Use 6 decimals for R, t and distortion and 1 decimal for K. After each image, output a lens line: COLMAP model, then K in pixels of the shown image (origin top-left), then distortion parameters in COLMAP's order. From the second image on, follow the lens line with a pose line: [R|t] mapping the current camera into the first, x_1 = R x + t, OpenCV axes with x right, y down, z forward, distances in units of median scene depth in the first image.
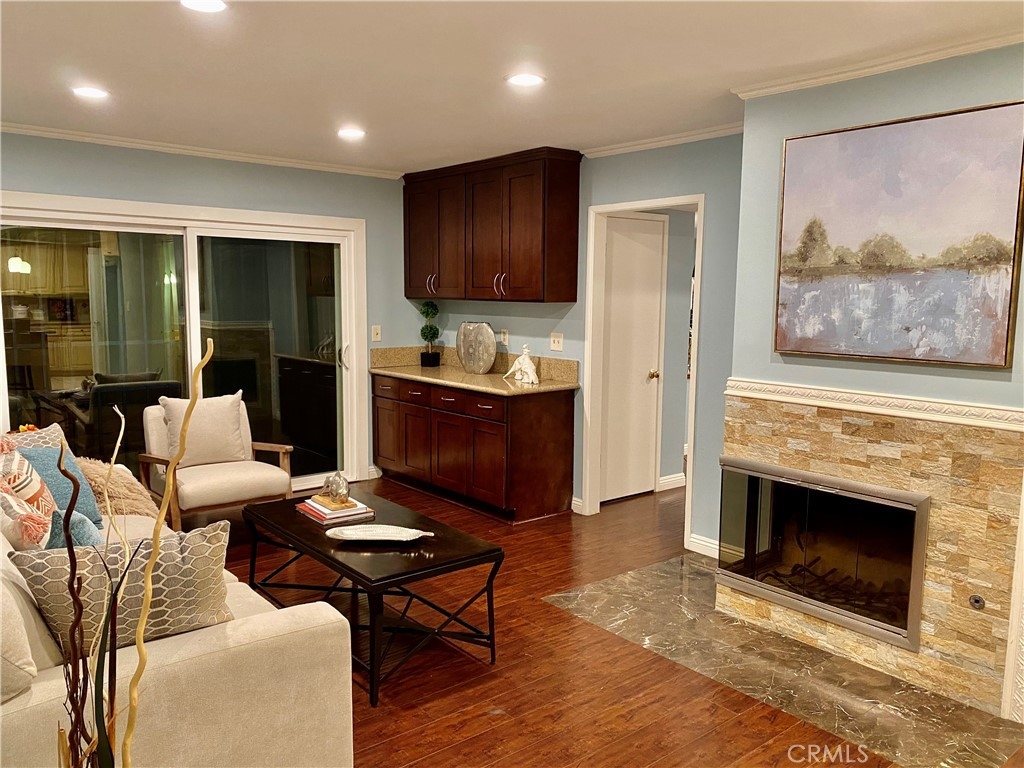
lens RADIAL K [[787.7, 0, 509.0], [0, 787.7, 388.4], [0, 0, 1]] dist [0.003004, -0.006820]
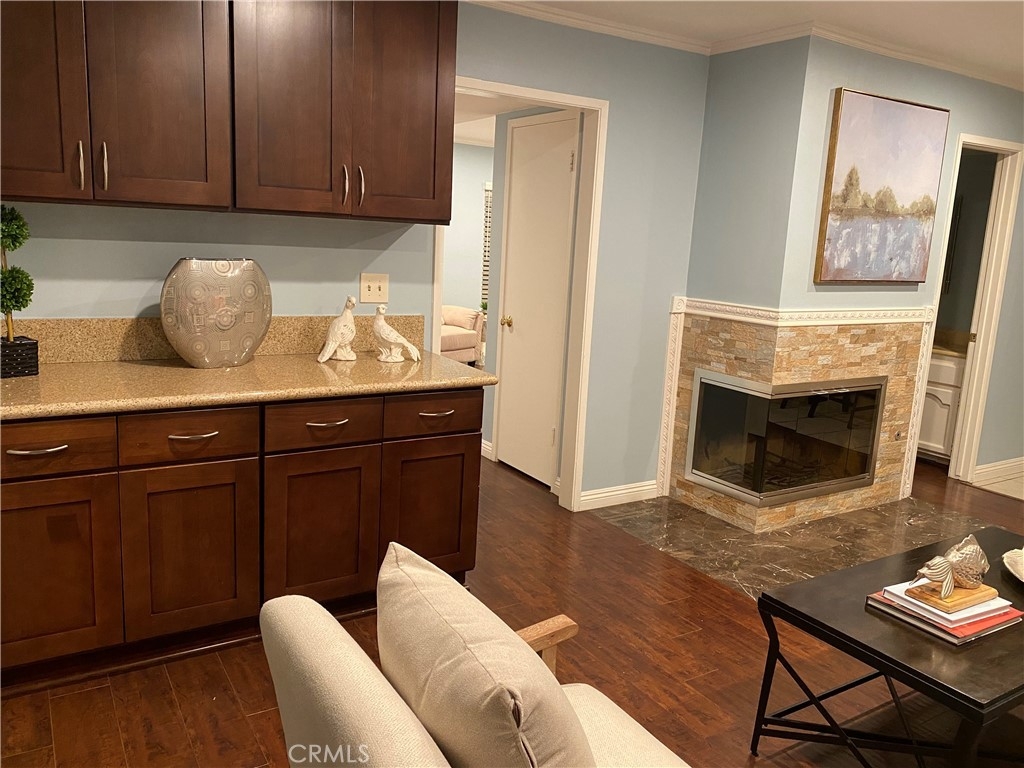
lens RADIAL K [[787.7, 0, 509.0], [0, 787.7, 374.1], [0, 0, 1]] dist [0.003004, -0.006820]
pose [[0.133592, -0.183988, 0.973808, -0.896288], [0.073234, 0.981762, 0.175444, -0.157612], [-0.988327, 0.047878, 0.144630, 1.376206]]
